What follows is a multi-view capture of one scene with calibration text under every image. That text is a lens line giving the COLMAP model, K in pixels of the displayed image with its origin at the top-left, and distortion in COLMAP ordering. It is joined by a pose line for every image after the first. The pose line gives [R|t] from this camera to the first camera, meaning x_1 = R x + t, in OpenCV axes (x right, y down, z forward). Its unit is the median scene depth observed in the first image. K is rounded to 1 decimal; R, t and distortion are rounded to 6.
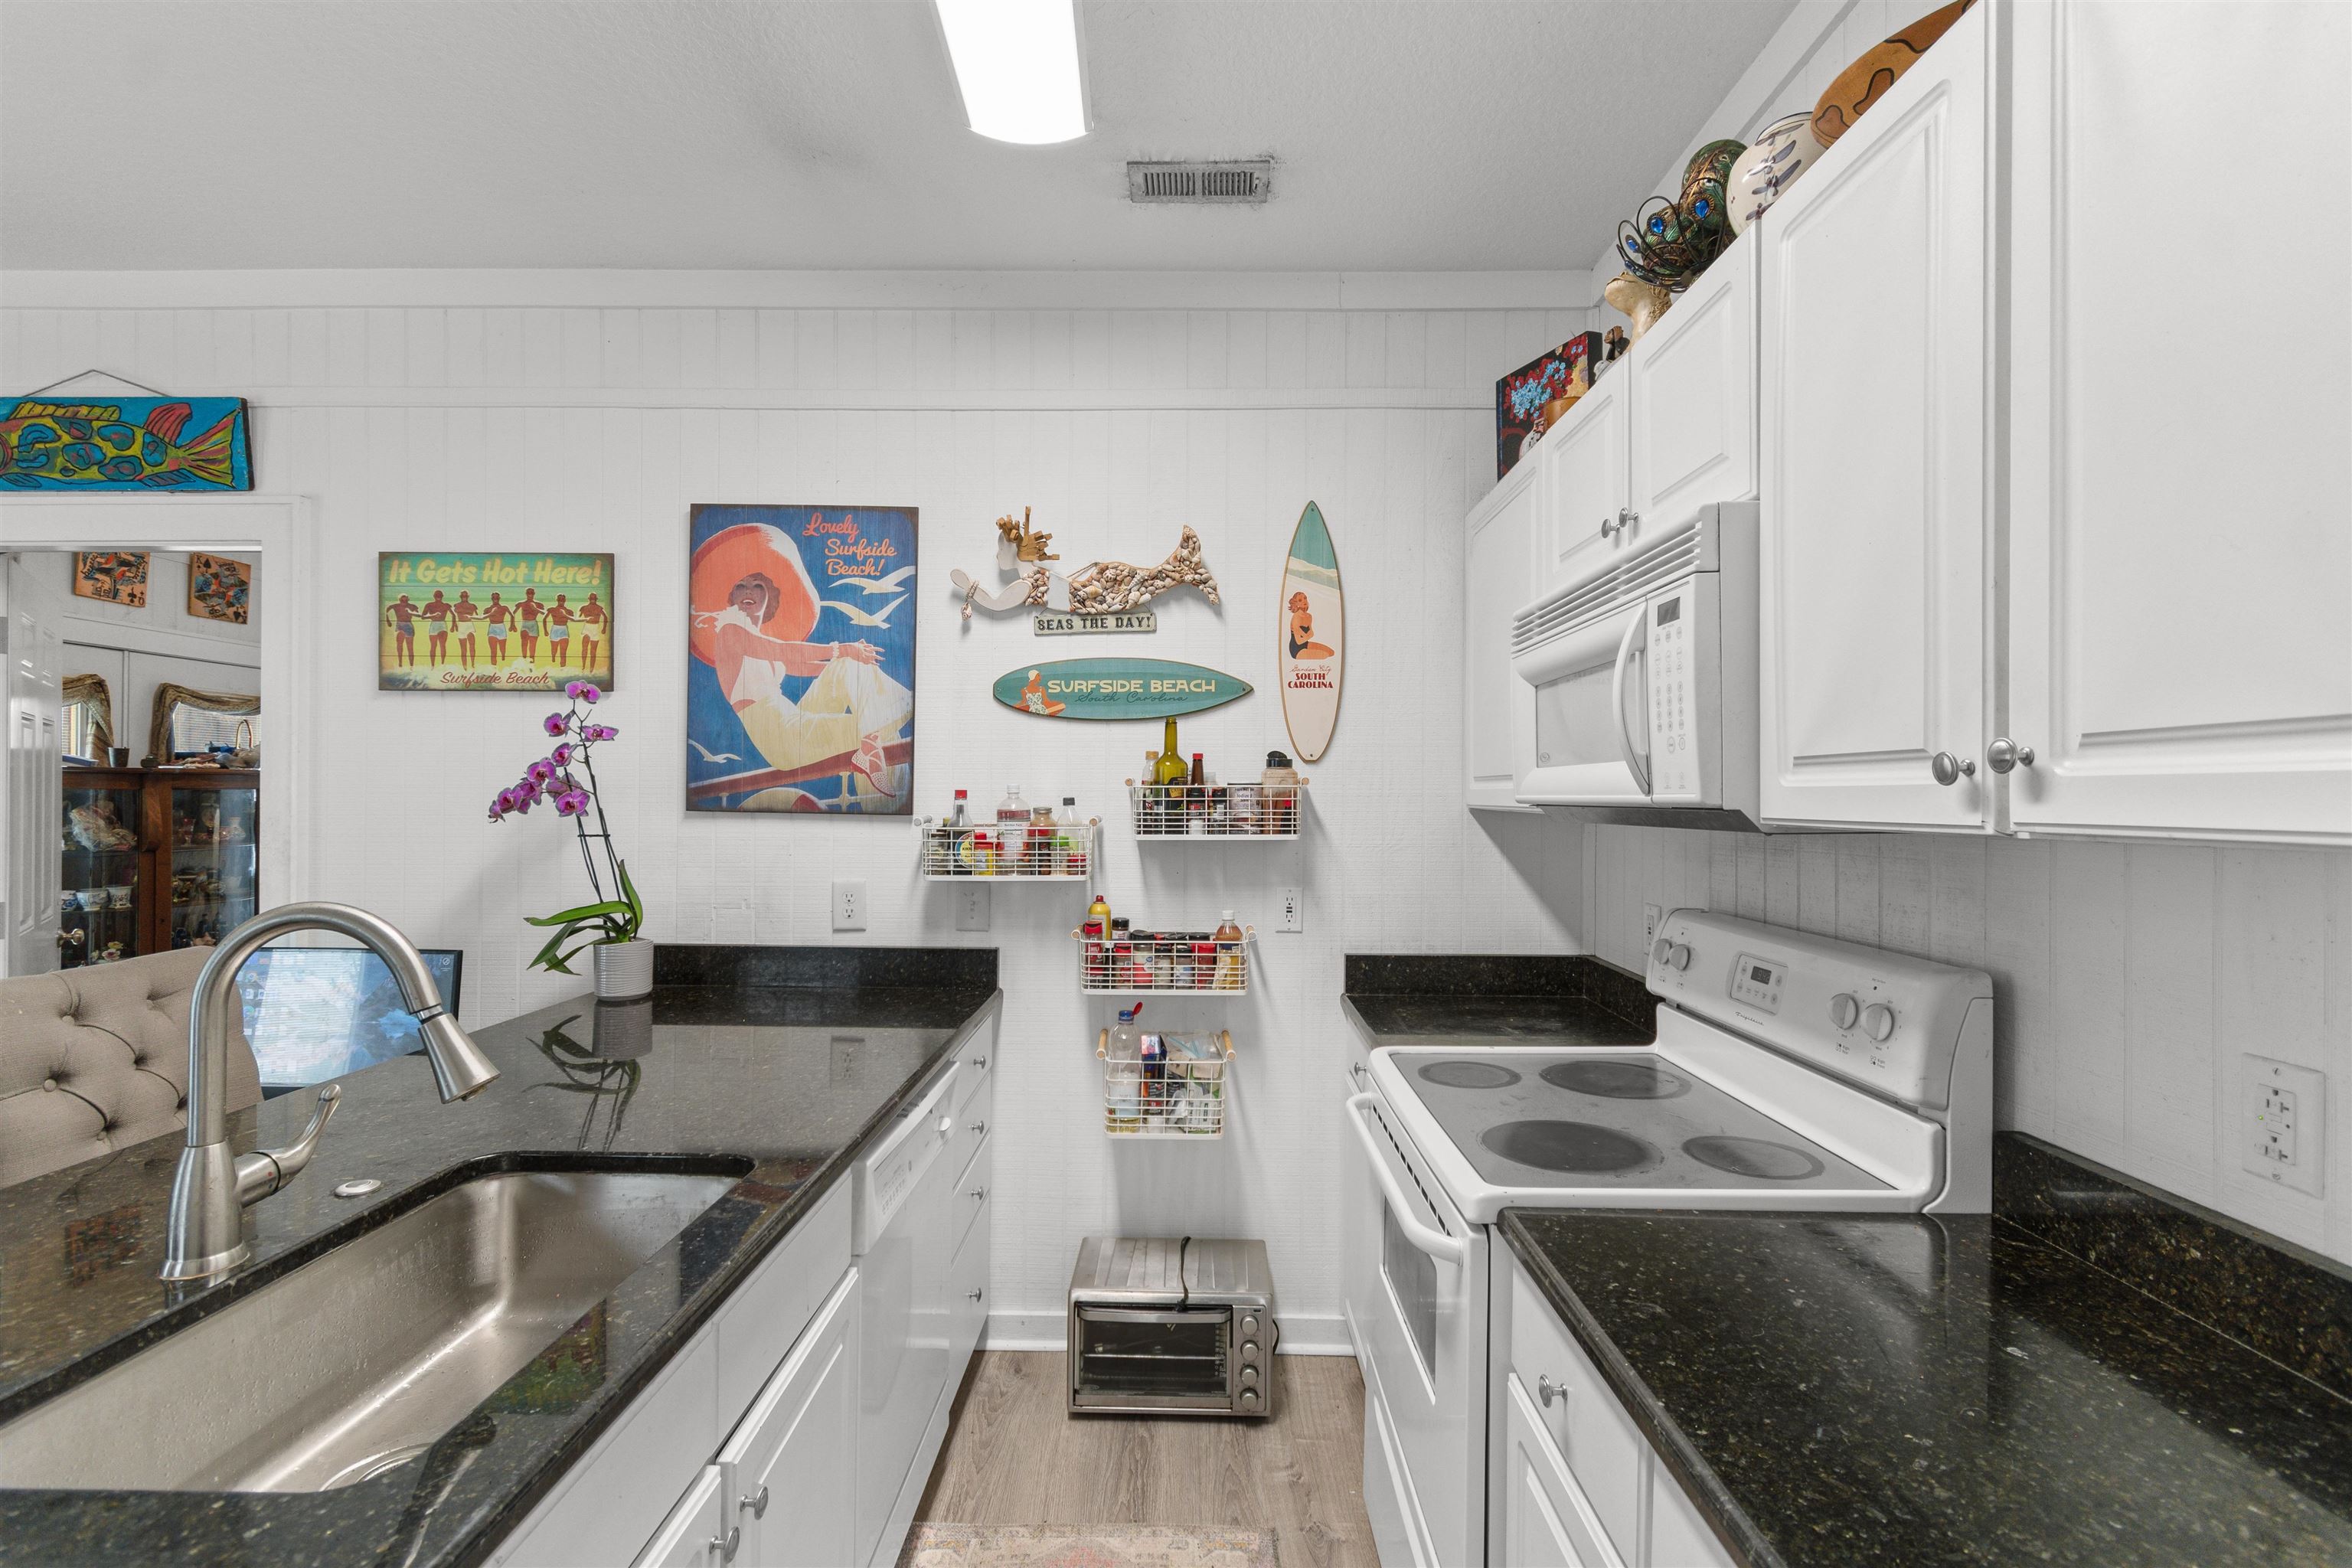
lens RADIAL K [[1038.4, 0, 1176.0], [0, 1038.4, 784.0], [0, 0, 1]] dist [-0.000421, -0.000537]
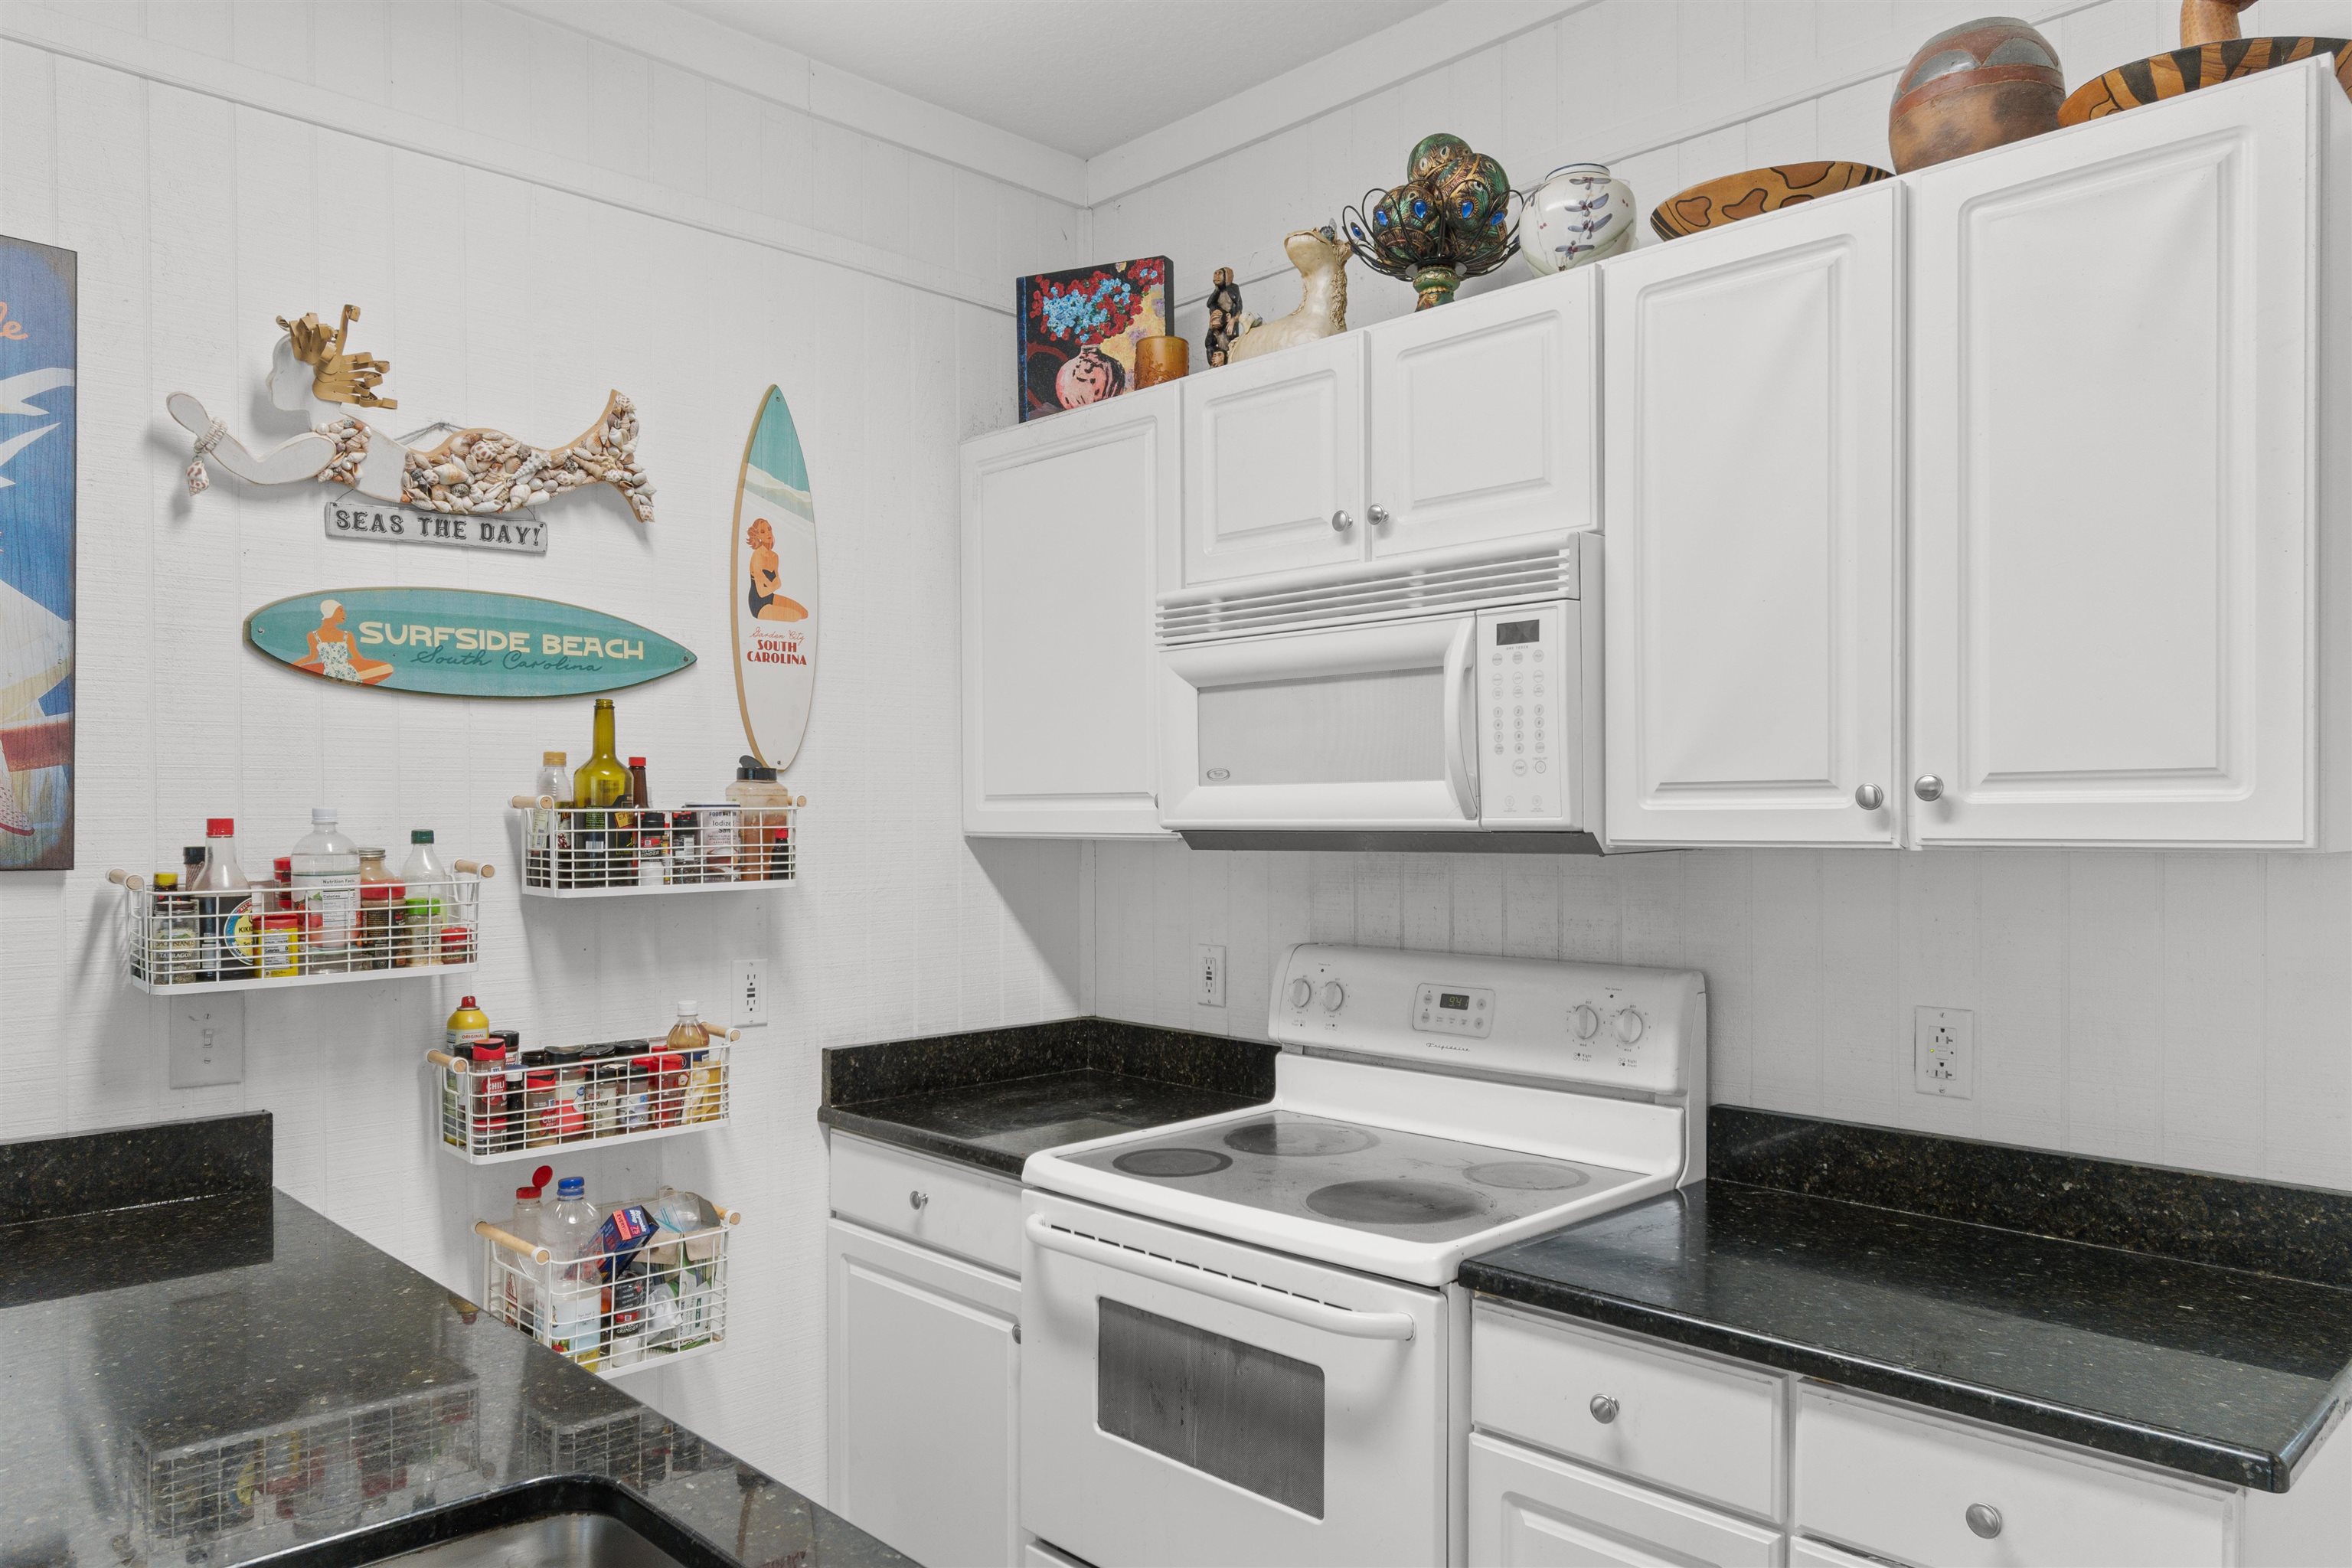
lens RADIAL K [[1586.2, 0, 1175.0], [0, 1586.2, 815.7], [0, 0, 1]] dist [0.005991, -0.000152]
pose [[0.703775, -0.008703, 0.710370, -0.438906], [0.000172, 0.999927, 0.012080, -0.005496], [-0.710423, -0.008379, 0.703725, 0.089755]]
